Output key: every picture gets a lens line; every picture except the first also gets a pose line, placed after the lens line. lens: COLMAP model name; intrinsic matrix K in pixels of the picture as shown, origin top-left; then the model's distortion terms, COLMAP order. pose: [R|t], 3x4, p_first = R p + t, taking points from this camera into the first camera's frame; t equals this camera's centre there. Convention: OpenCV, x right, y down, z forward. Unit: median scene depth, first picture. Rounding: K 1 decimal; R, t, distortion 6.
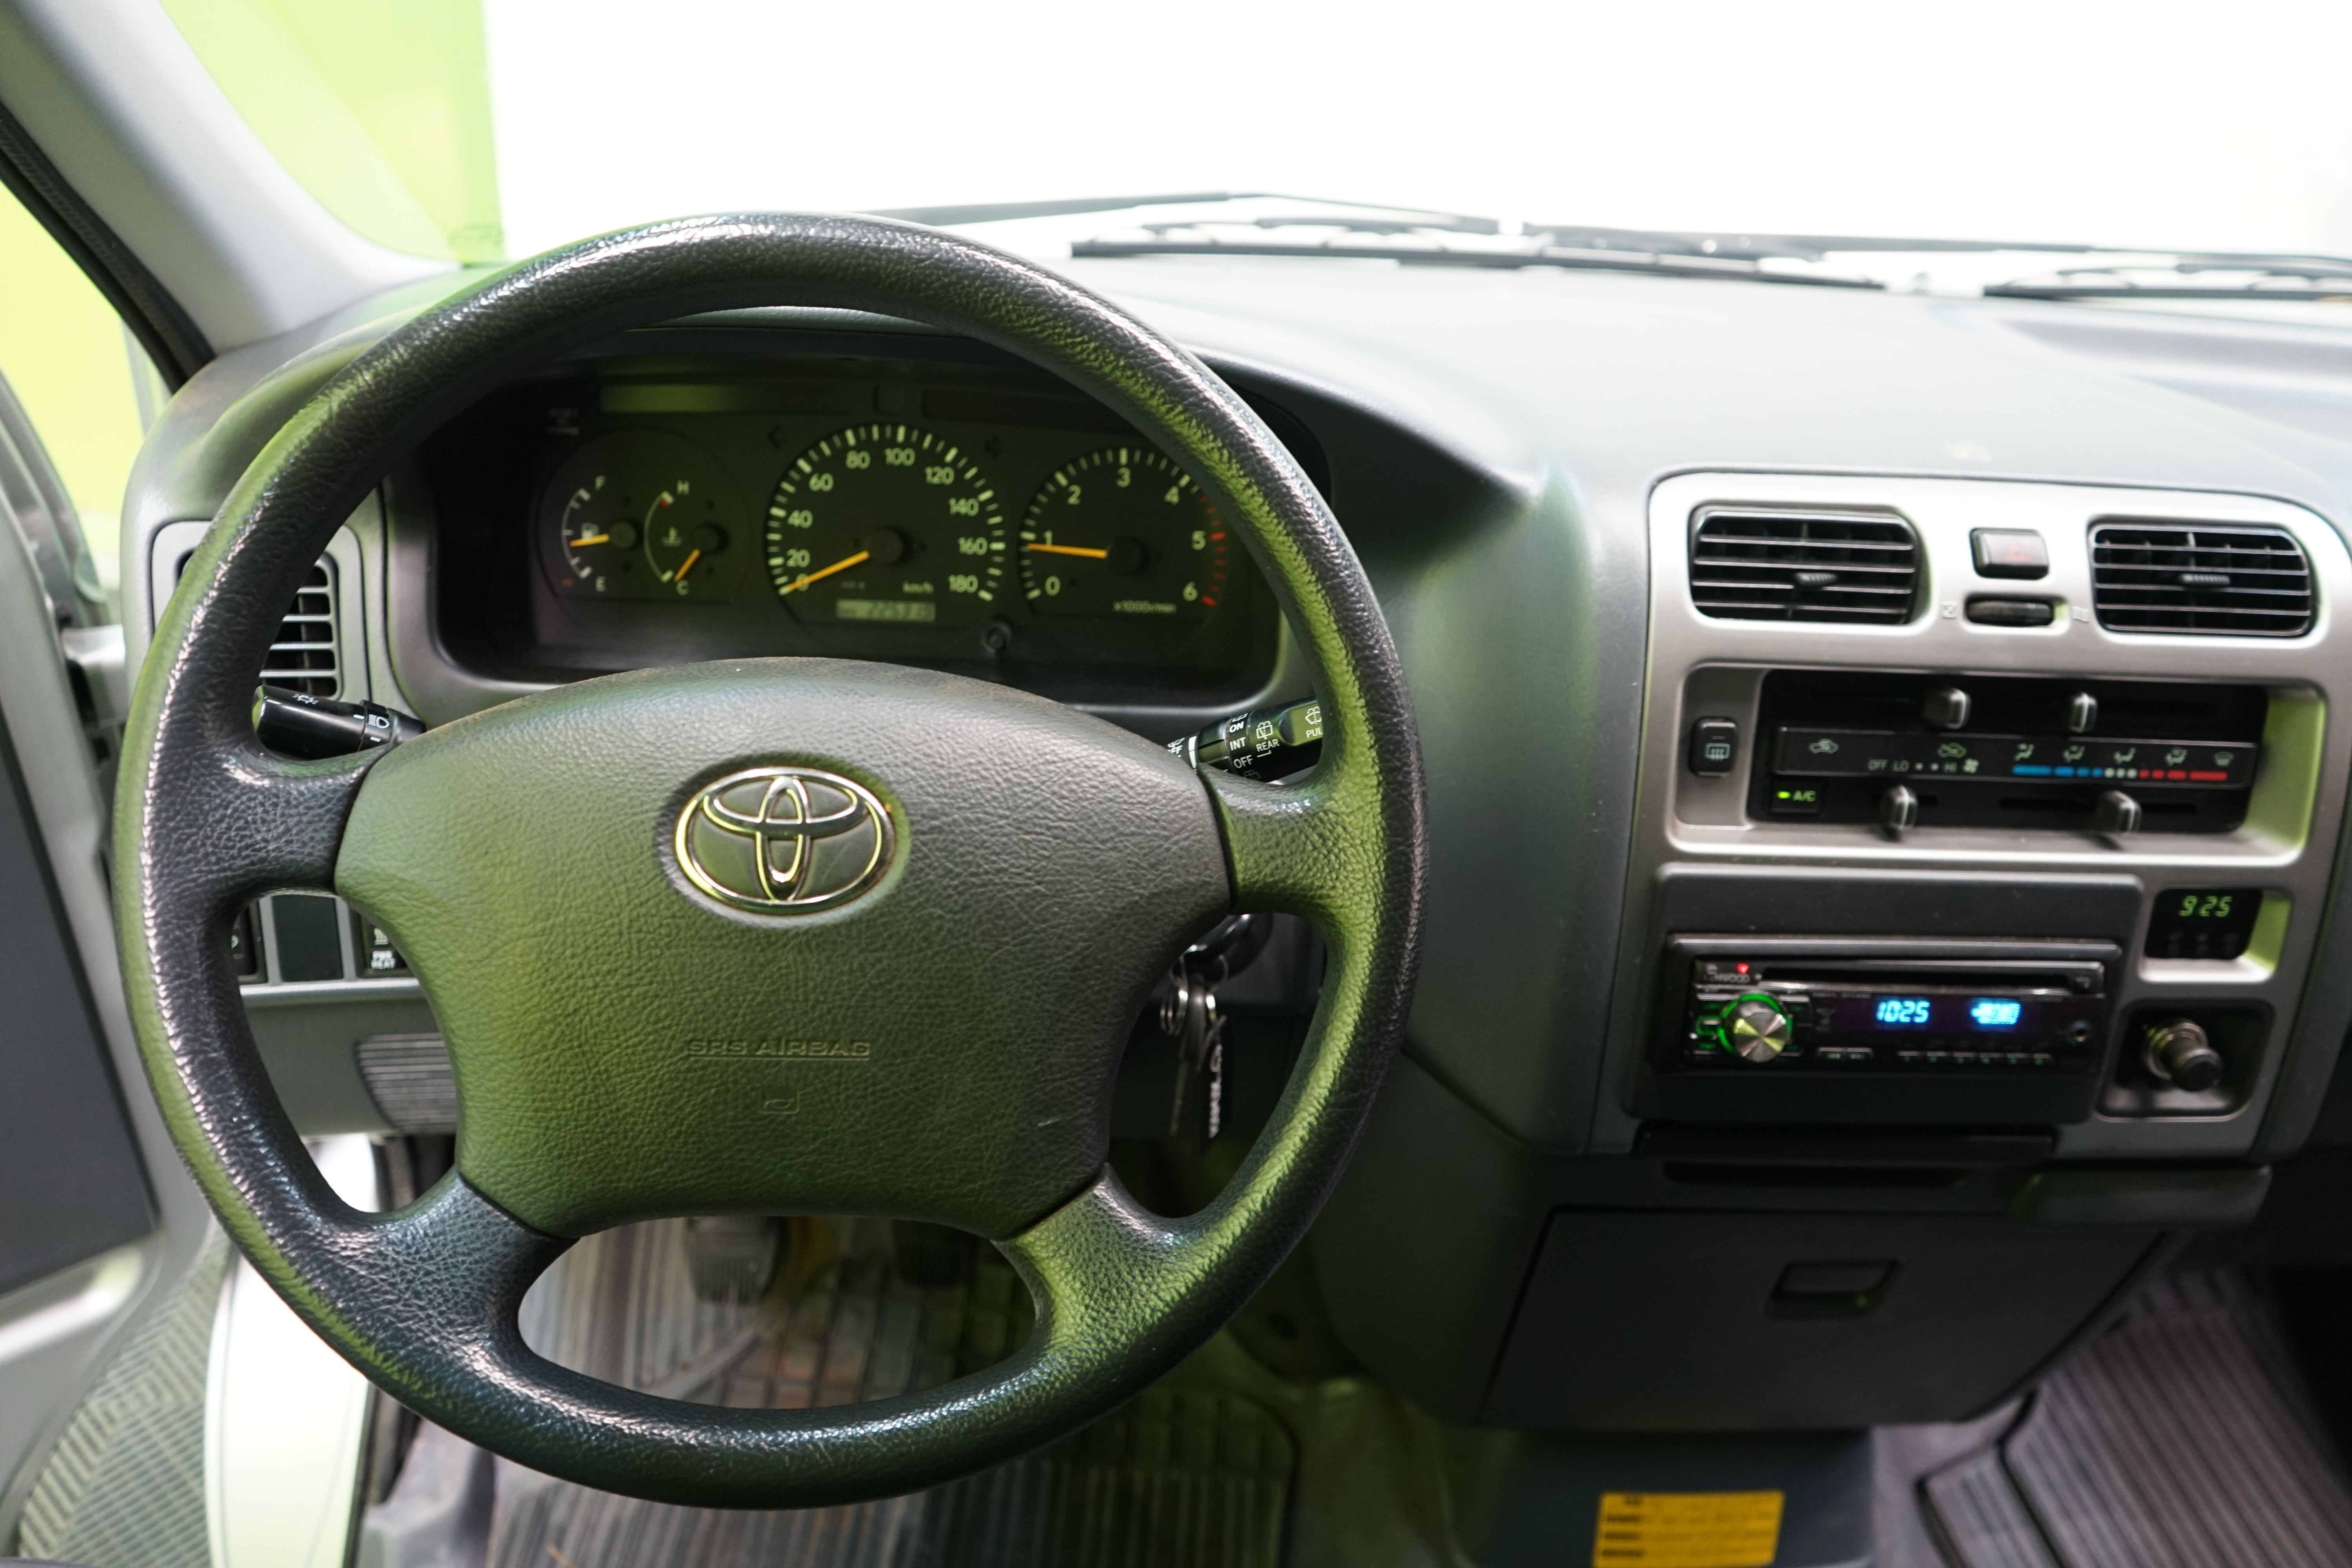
lens RADIAL K [[1894.7, 0, 1176.0], [0, 1894.7, 784.0], [0, 0, 1]] dist [-0.006340, 0.004075]
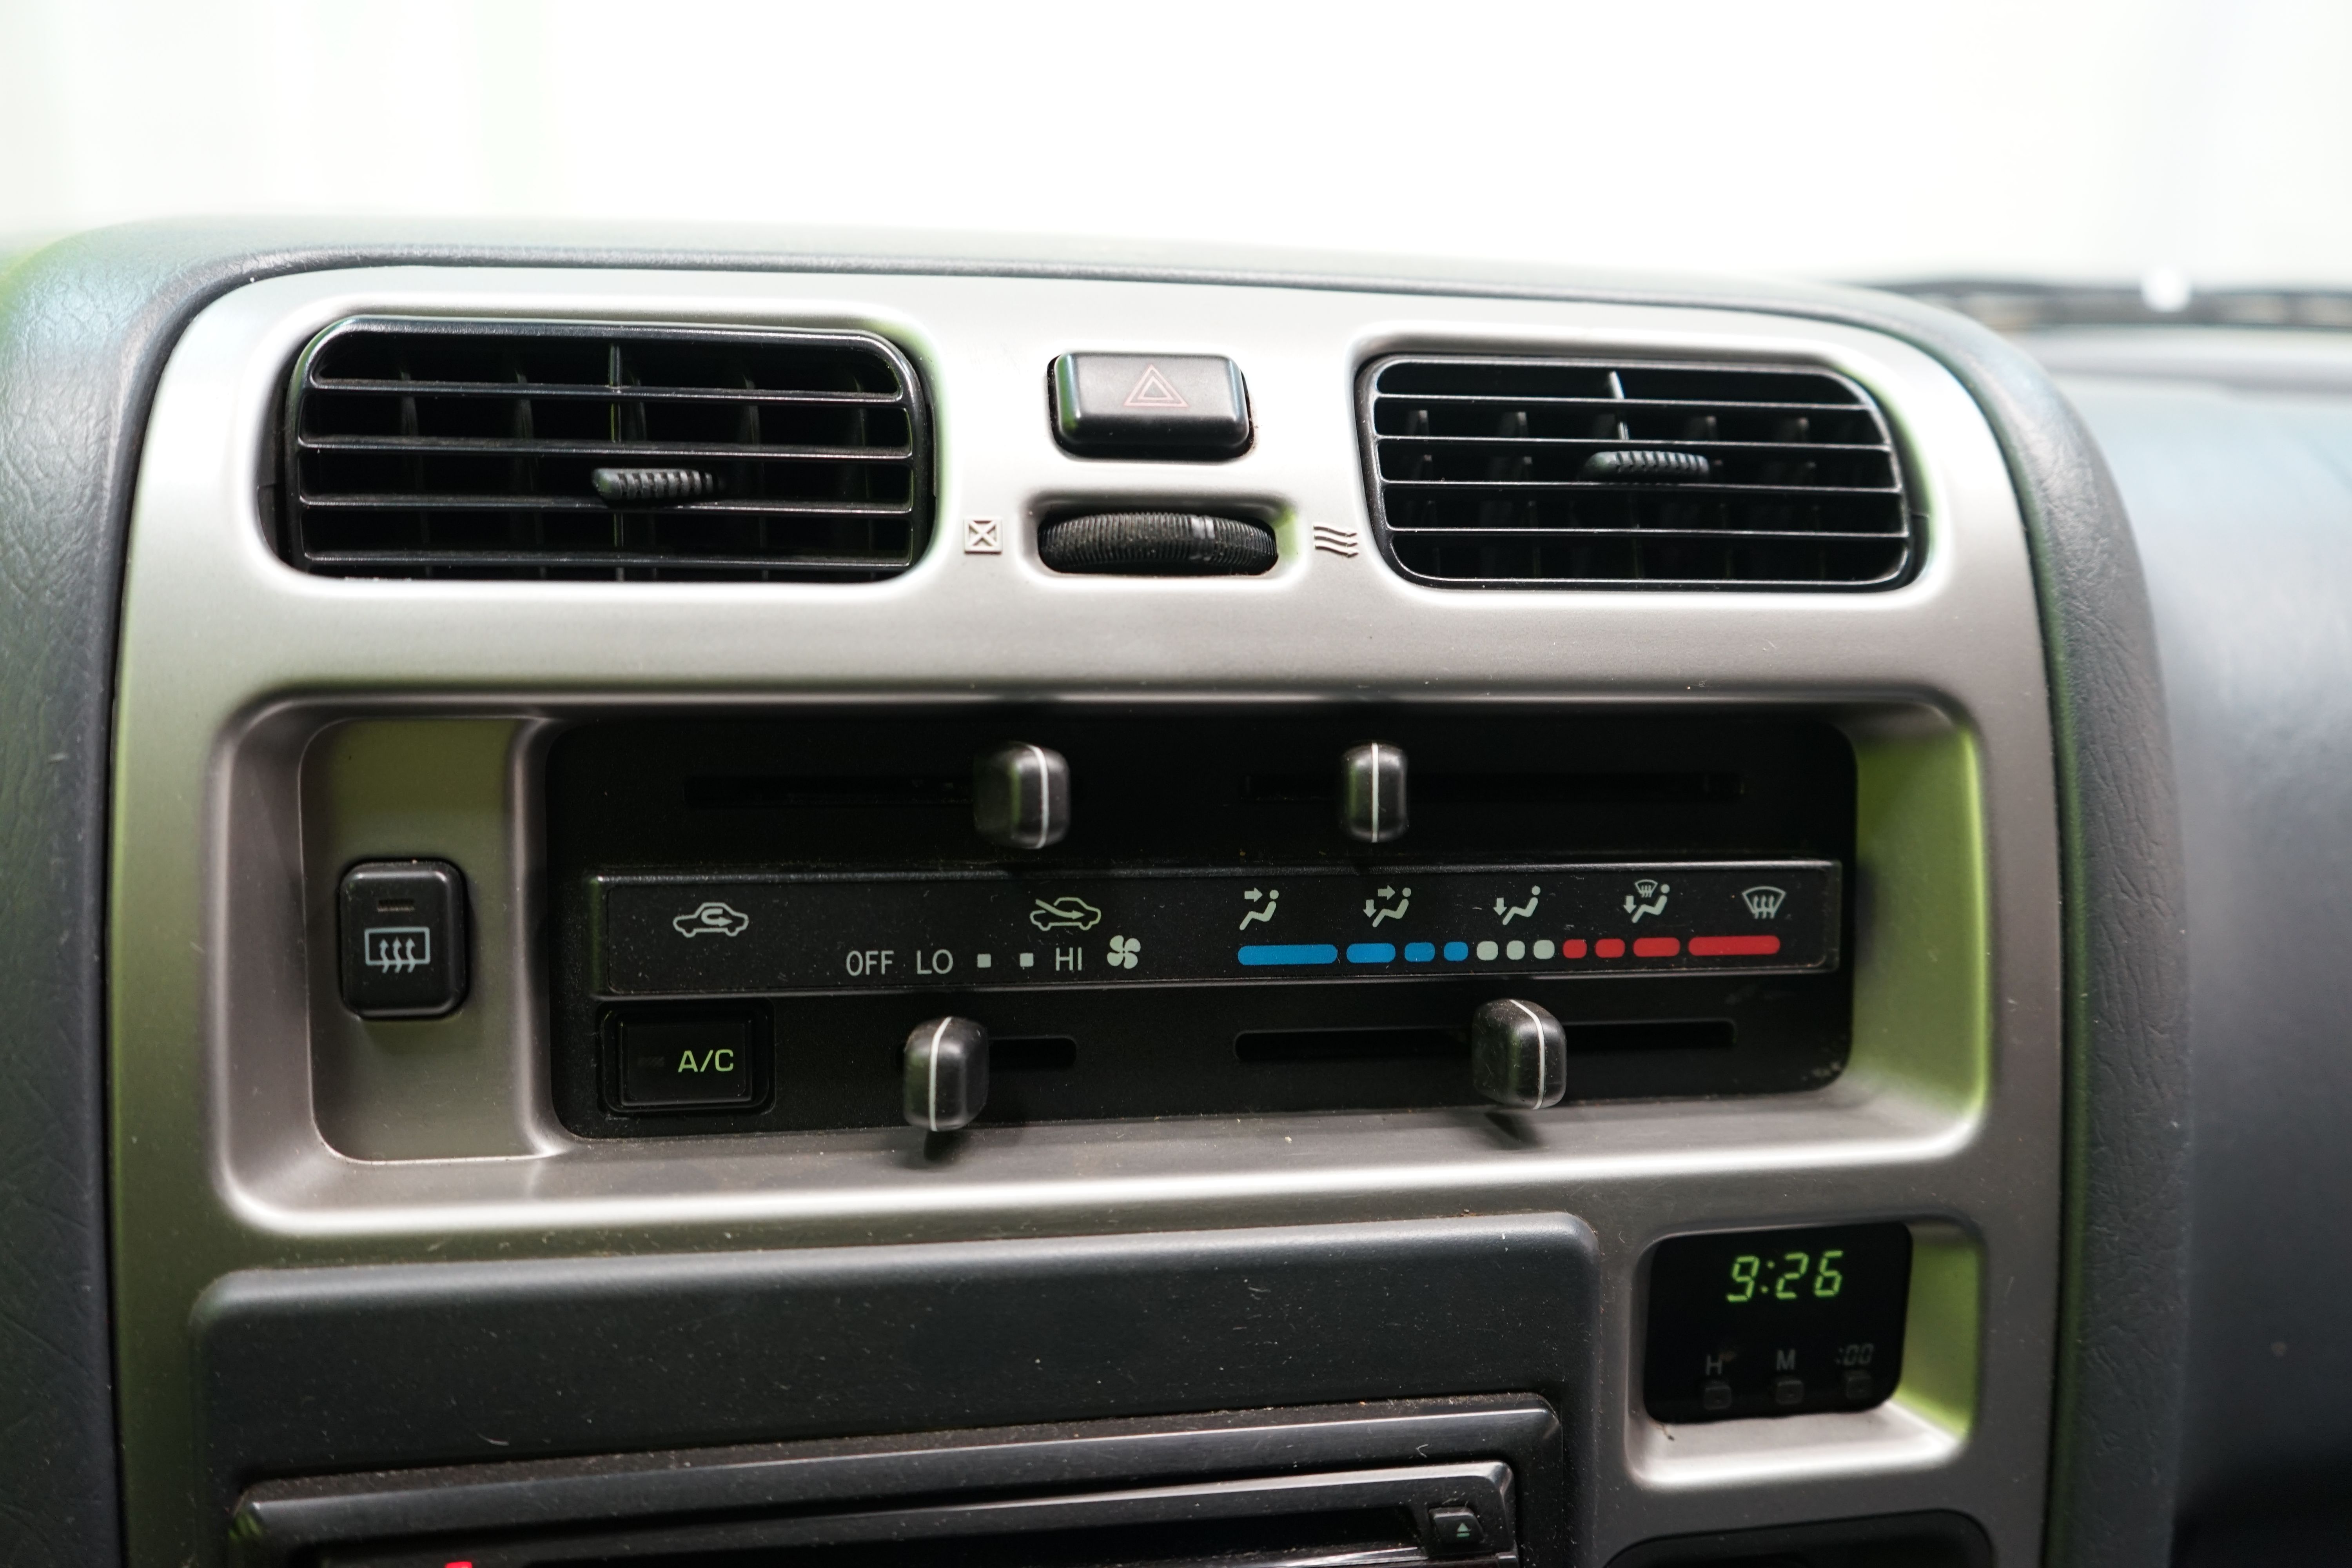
lens RADIAL K [[1894.7, 0, 1176.0], [0, 1894.7, 784.0], [0, 0, 1]] dist [-0.006340, 0.004075]
pose [[0.994769, -0.051908, 0.087979, 0.395936], [0.068430, 0.978081, -0.196662, 0.033372], [-0.075842, 0.201653, 0.976516, 0.611723]]
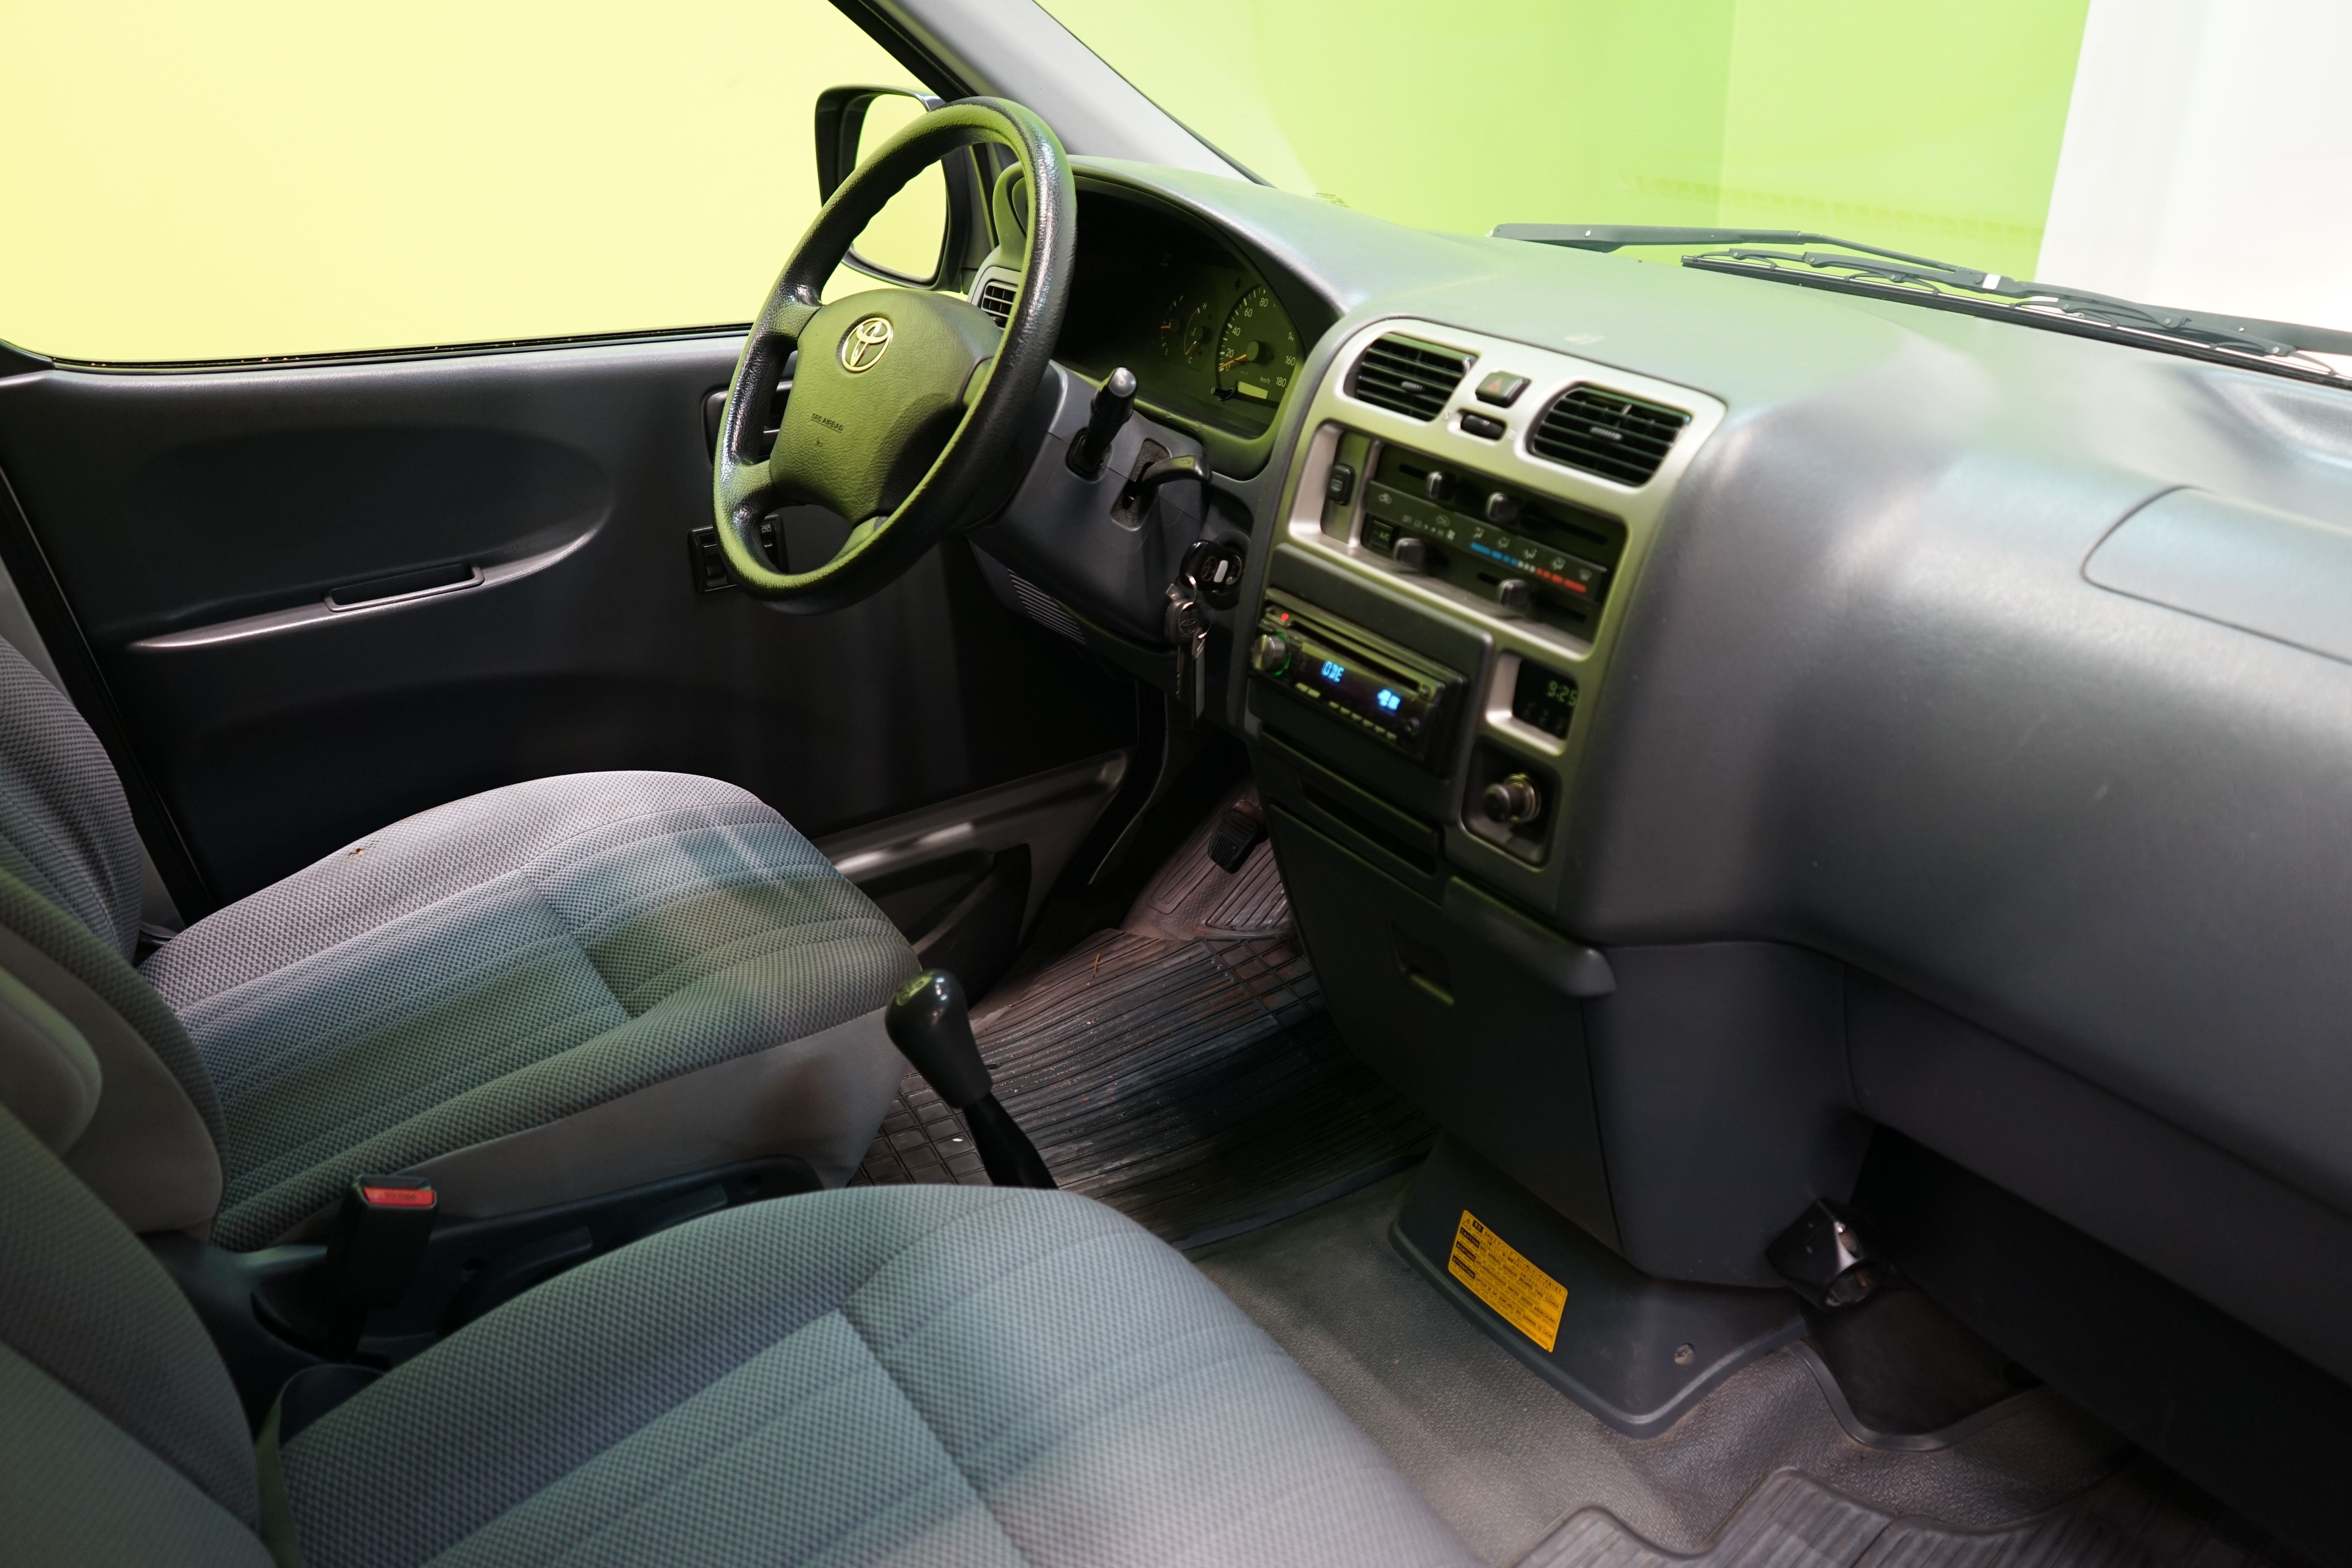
lens RADIAL K [[1894.7, 0, 1176.0], [0, 1894.7, 784.0], [0, 0, 1]] dist [-0.006340, 0.004075]
pose [[0.484042, 0.305142, -0.820117, 1.528546], [-0.401772, 0.910098, 0.101492, 0.097973], [0.777356, 0.280374, 0.563124, 0.095422]]
